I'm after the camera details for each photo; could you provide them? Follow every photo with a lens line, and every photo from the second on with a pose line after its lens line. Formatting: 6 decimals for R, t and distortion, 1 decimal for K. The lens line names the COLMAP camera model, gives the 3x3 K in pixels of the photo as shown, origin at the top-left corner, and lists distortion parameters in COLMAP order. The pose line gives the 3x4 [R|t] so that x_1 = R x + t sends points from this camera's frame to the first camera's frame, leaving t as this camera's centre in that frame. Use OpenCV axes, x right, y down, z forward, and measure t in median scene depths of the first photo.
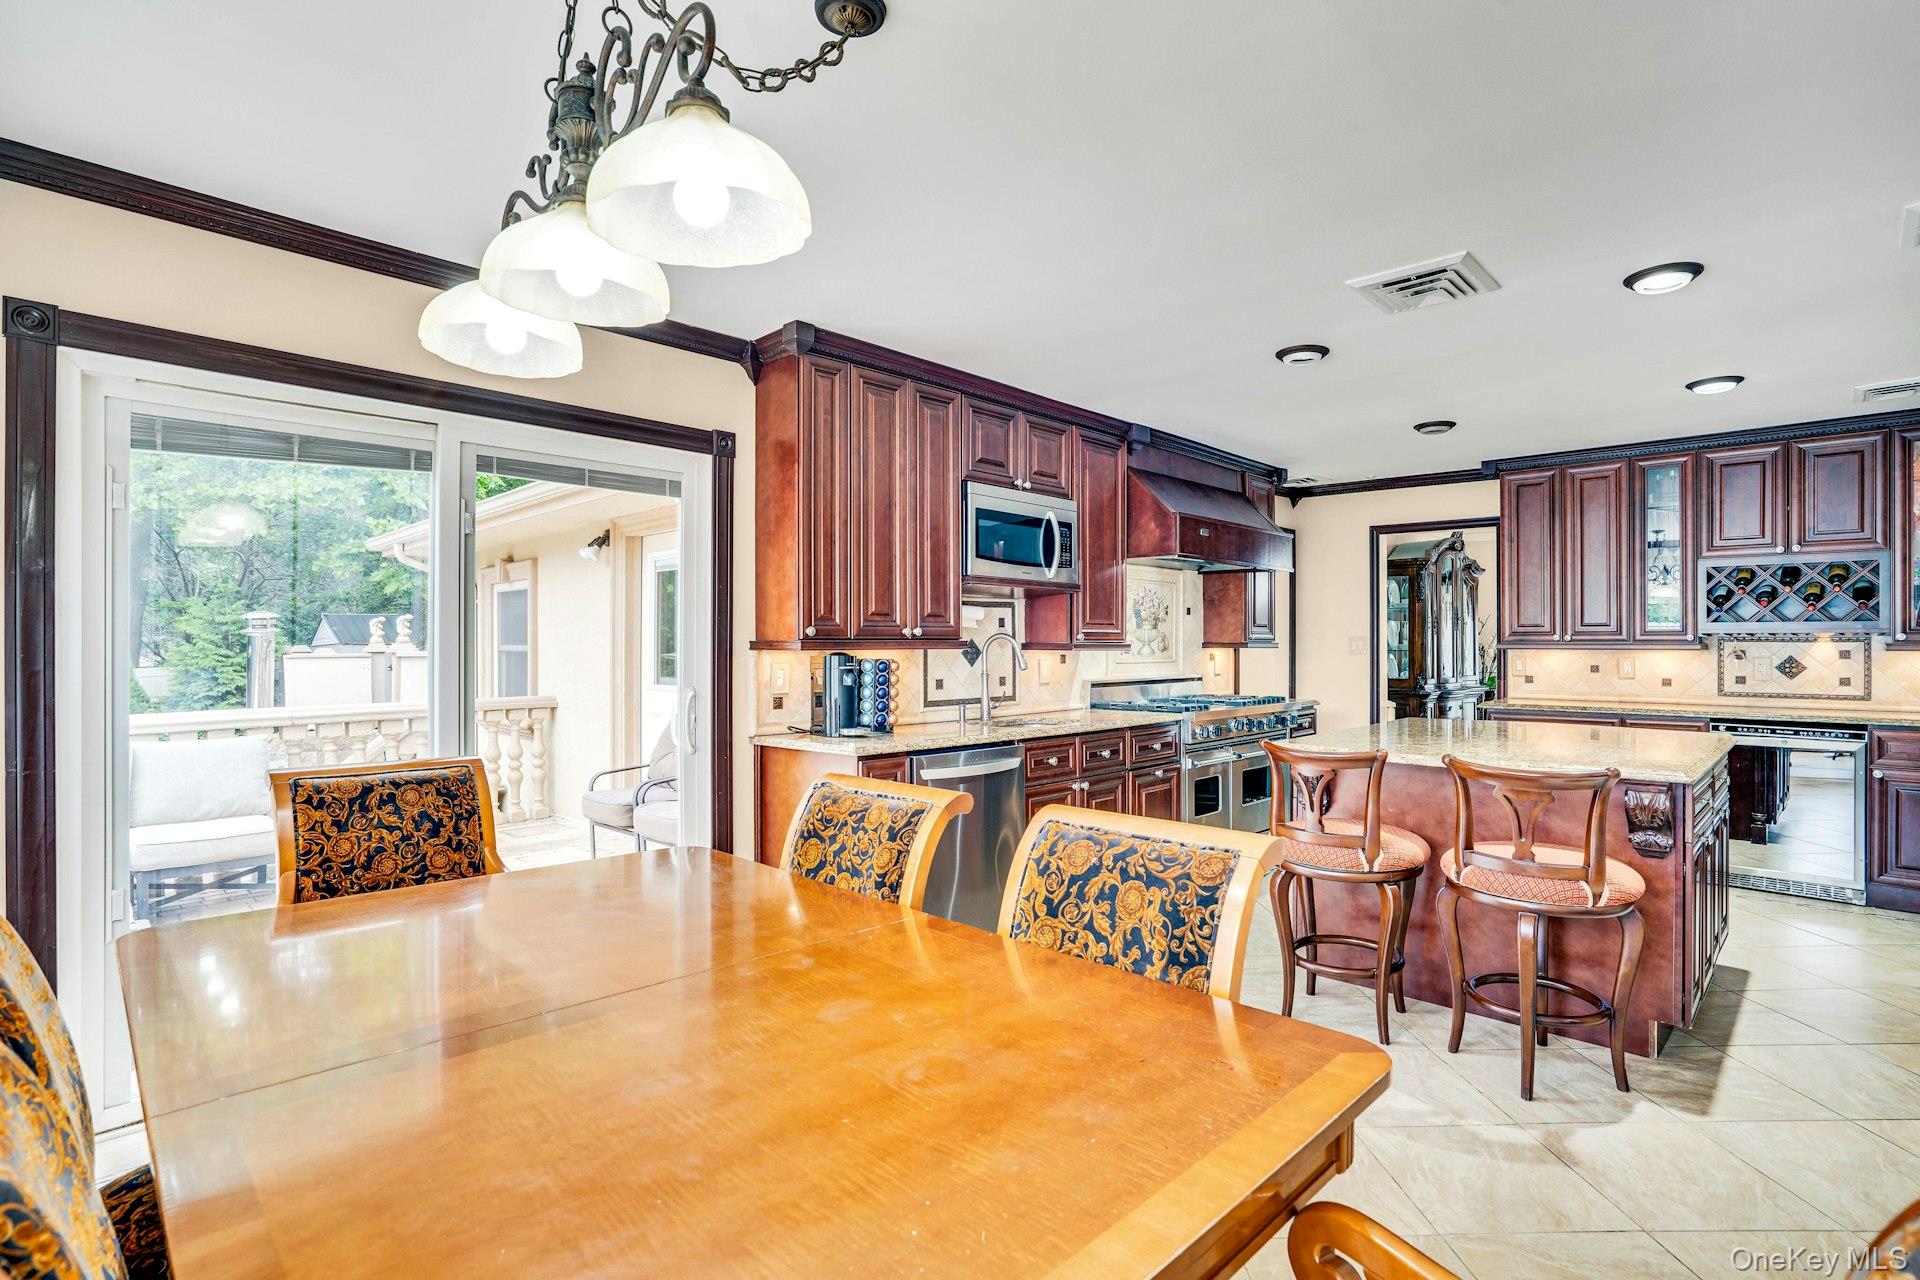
lens RADIAL K [[960.2, 0, 888.1], [0, 960.2, 643.9], [0, 0, 1]] dist [-0.041161, 0.018386]
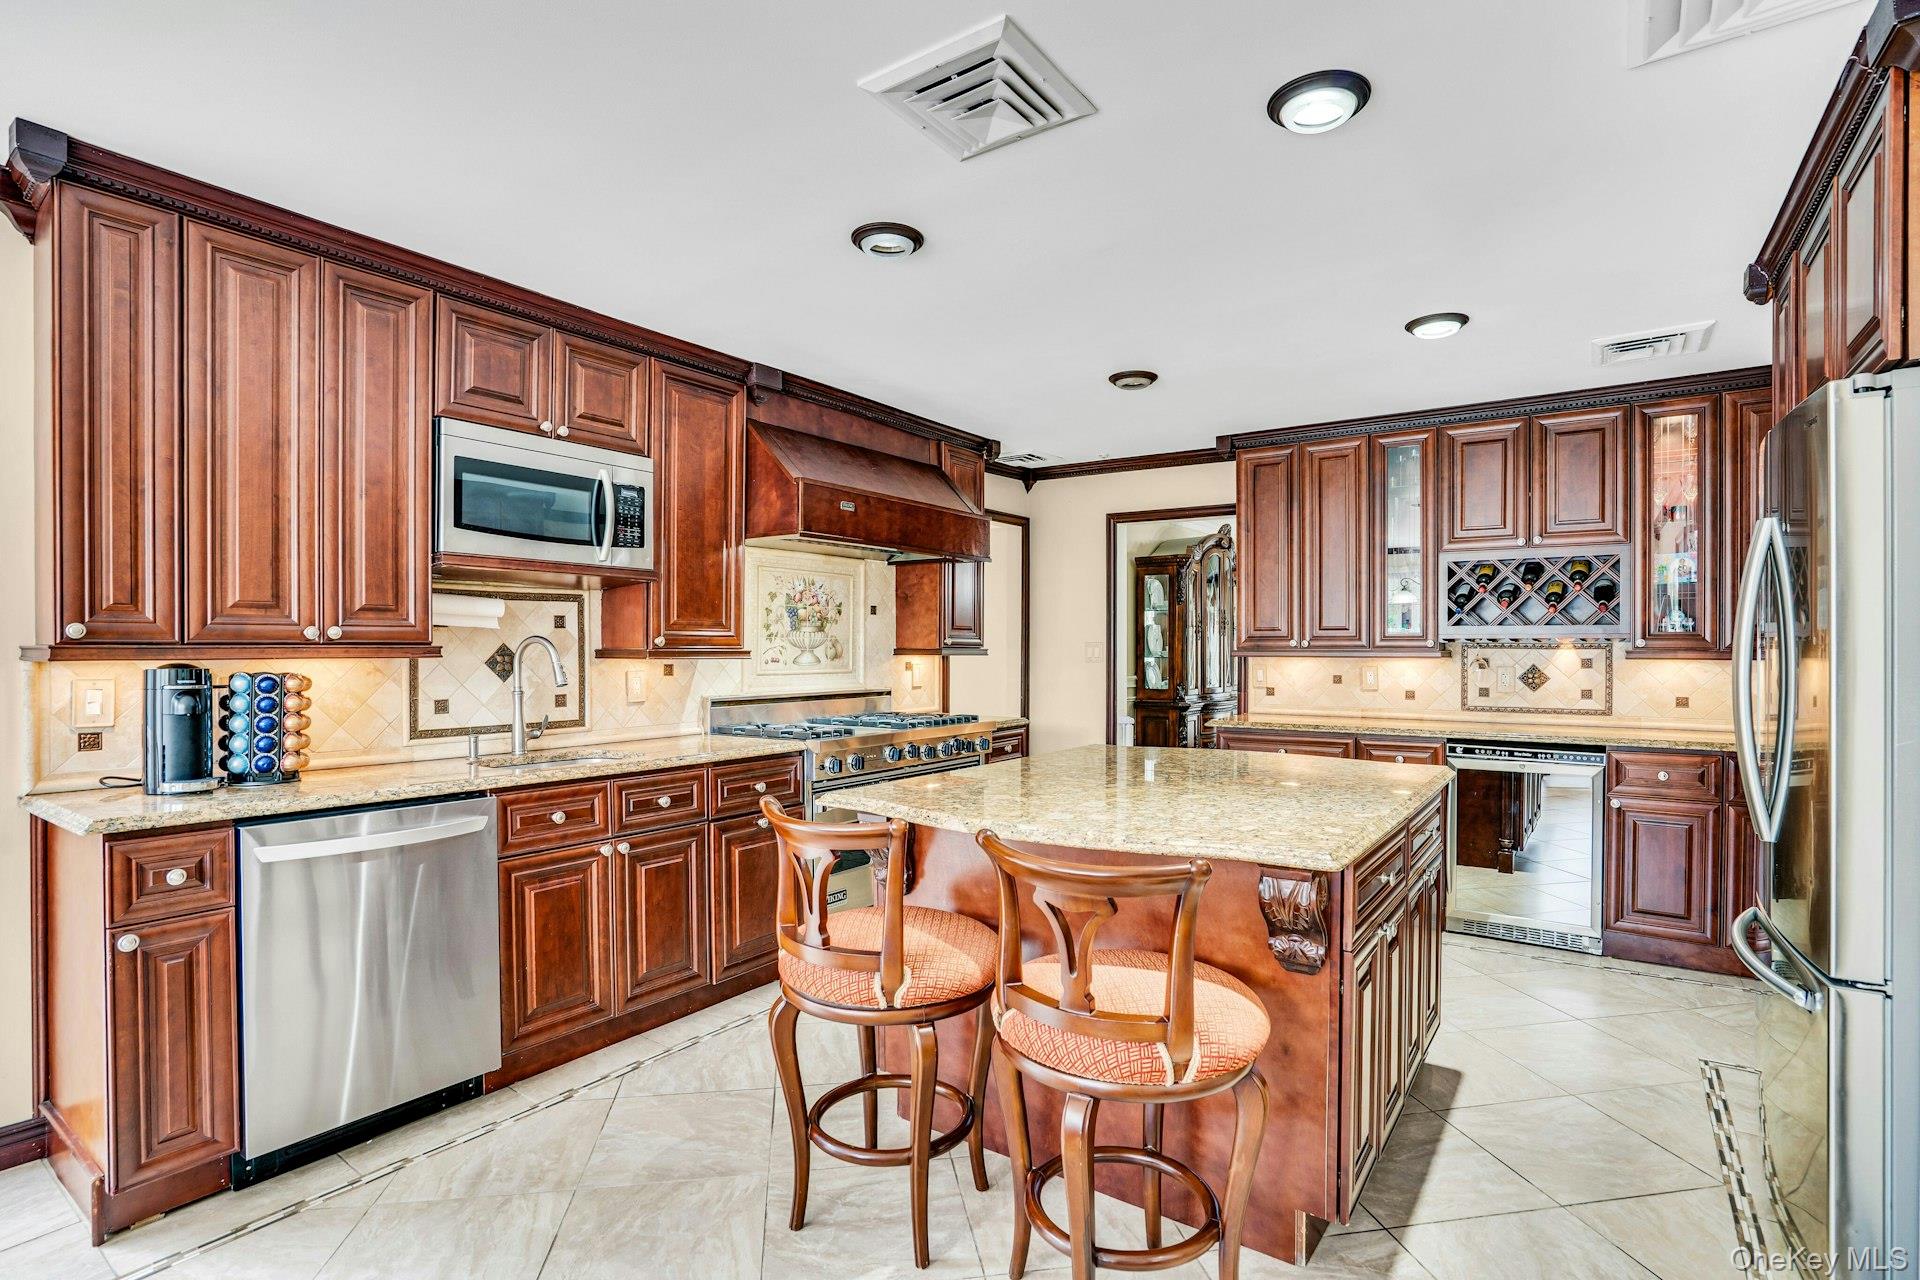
lens RADIAL K [[960.2, 0, 887.9], [0, 960.2, 655.7], [0, 0, 1]] dist [-0.041161, 0.018386]
pose [[0.990044, 0.000009, 0.140760, 0.262585], [-0.000998, 0.999975, 0.006955, -0.001229], [-0.140756, -0.007026, 0.990019, 0.230805]]
